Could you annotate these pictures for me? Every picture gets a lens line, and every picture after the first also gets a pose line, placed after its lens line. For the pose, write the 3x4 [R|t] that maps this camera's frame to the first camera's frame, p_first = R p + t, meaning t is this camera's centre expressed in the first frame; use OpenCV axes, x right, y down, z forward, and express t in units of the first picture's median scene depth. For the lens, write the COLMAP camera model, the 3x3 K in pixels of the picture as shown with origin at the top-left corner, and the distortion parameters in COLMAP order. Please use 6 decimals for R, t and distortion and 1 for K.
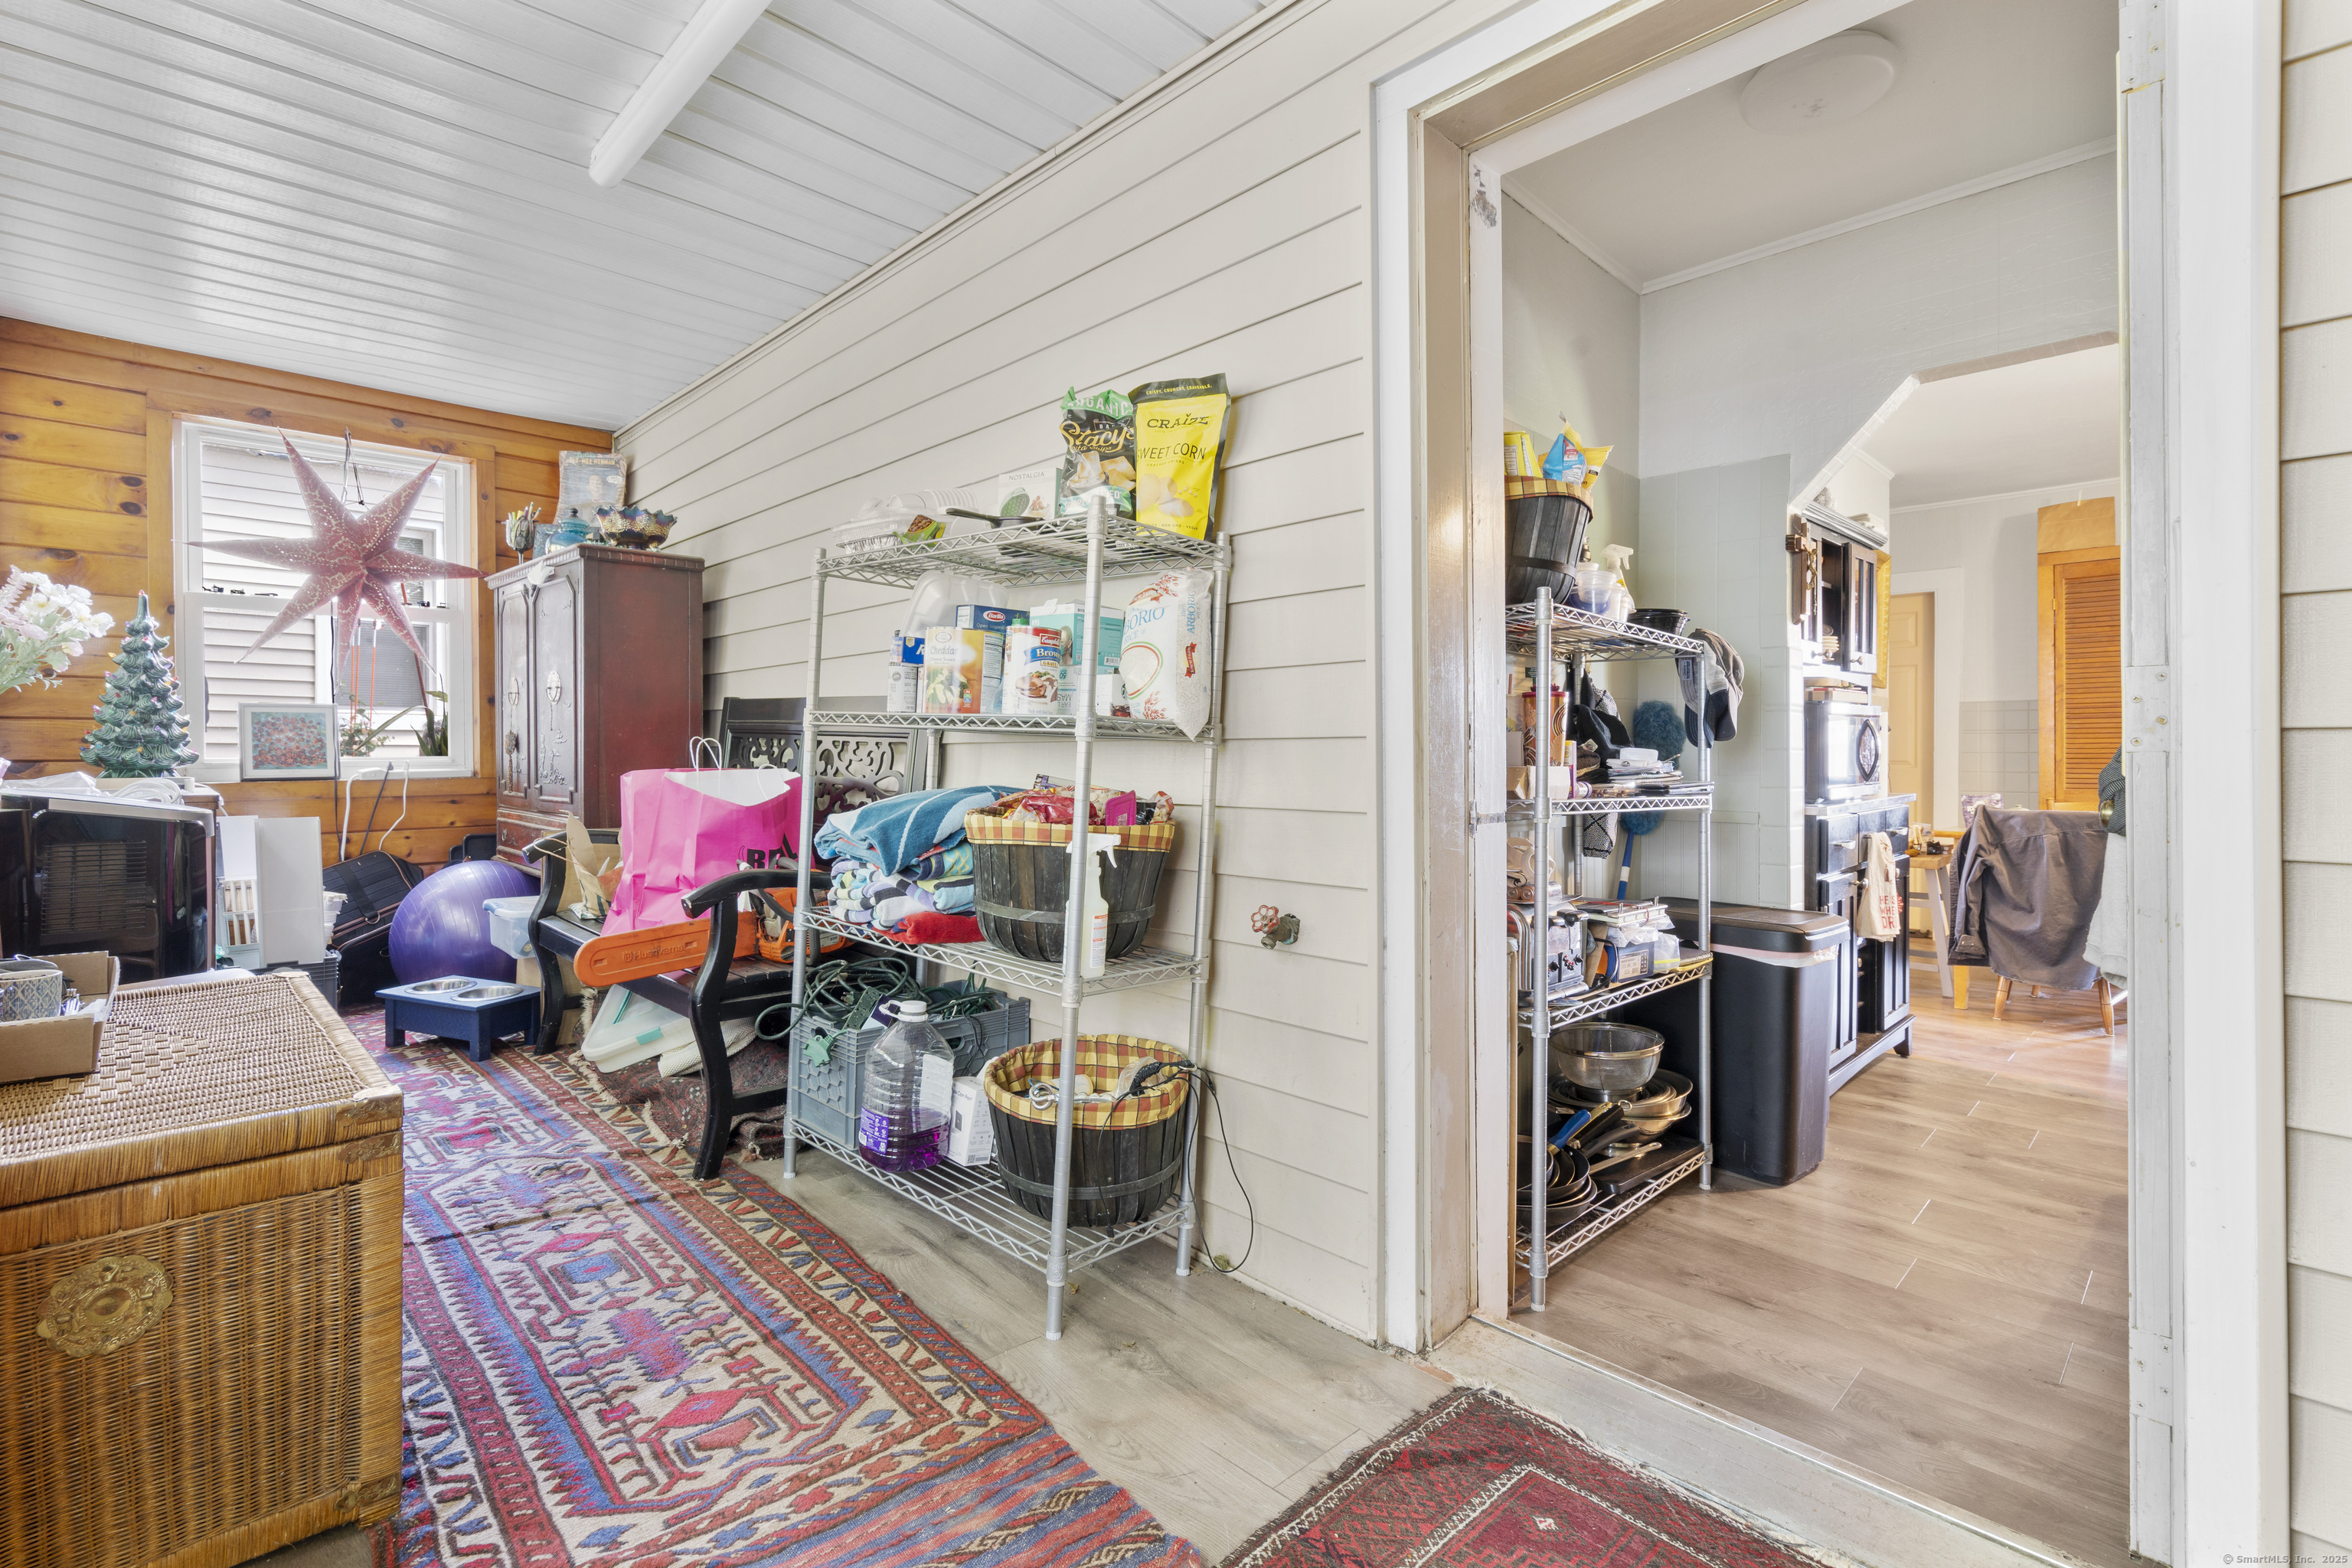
lens RADIAL K [[1054.9, 0, 1172.7], [0, 1054.9, 761.4], [0, 0, 1]] dist [0.005238, 0.000515]
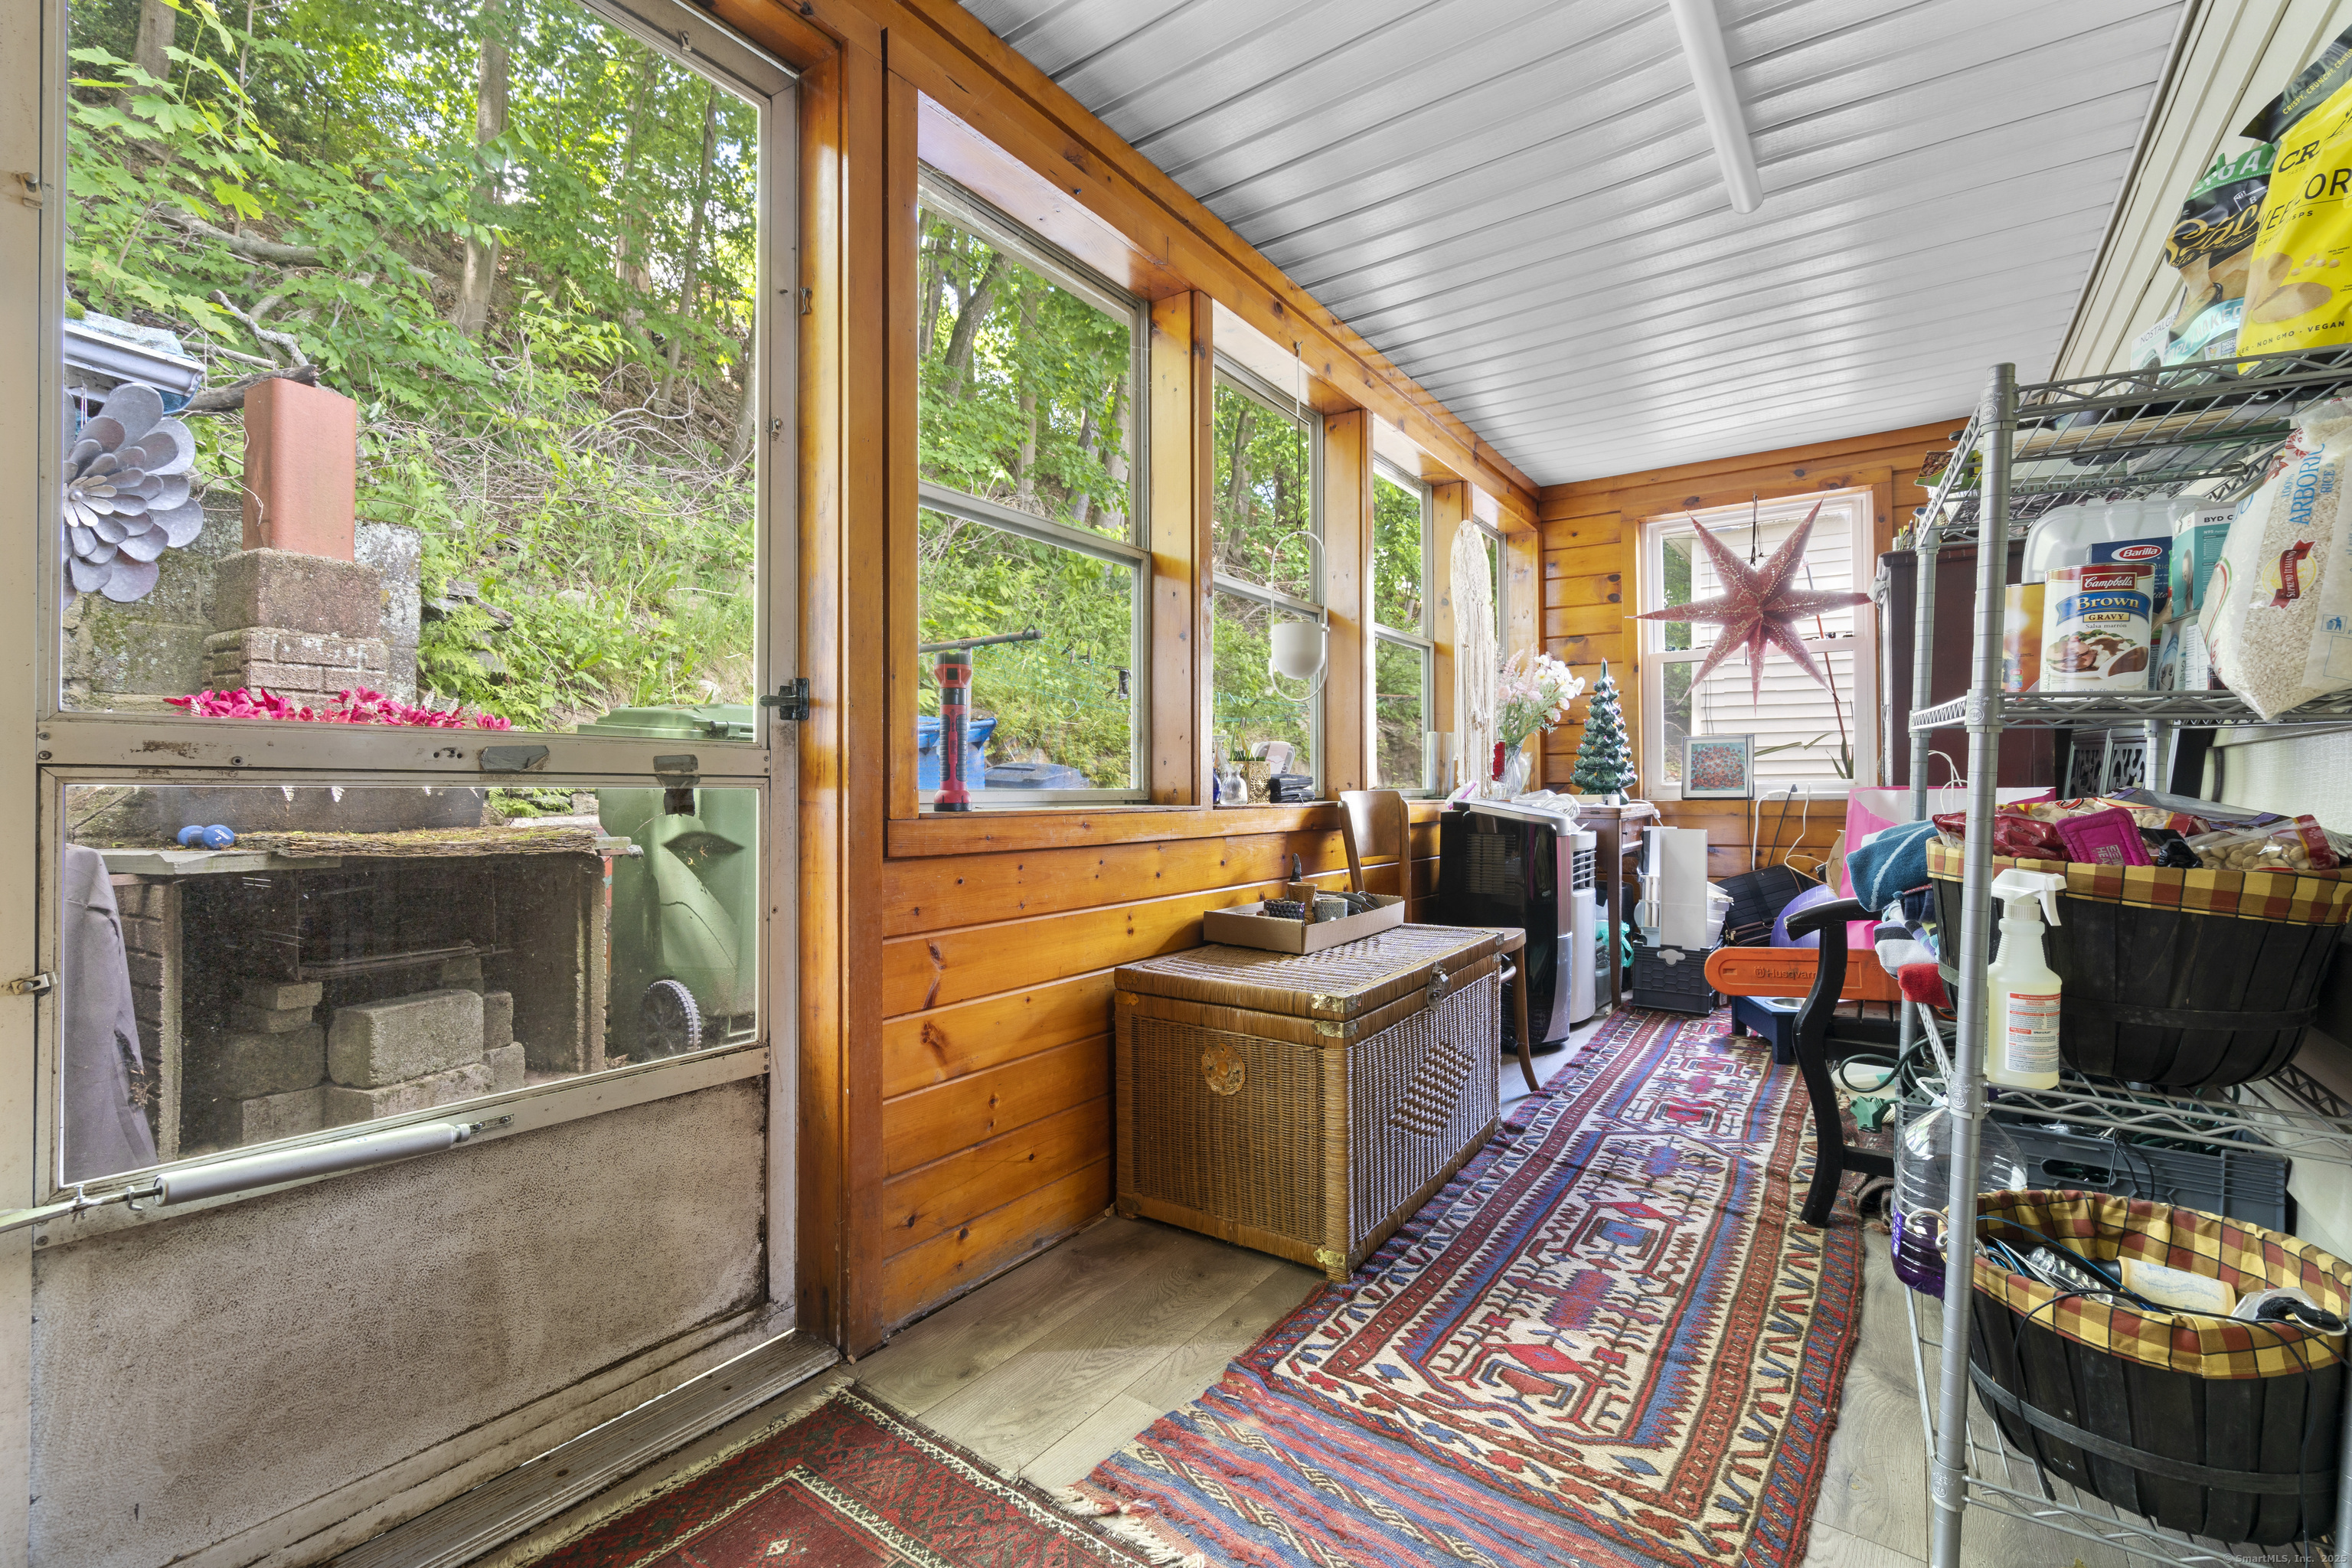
lens RADIAL K [[1054.9, 0, 1169.5], [0, 1054.9, 785.3], [0, 0, 1]] dist [0.005238, 0.000515]
pose [[0.198200, -0.001821, -0.980160, 0.442250], [-0.006544, 0.999974, -0.003181, 0.019470], [0.980140, 0.007045, 0.198183, 0.320137]]
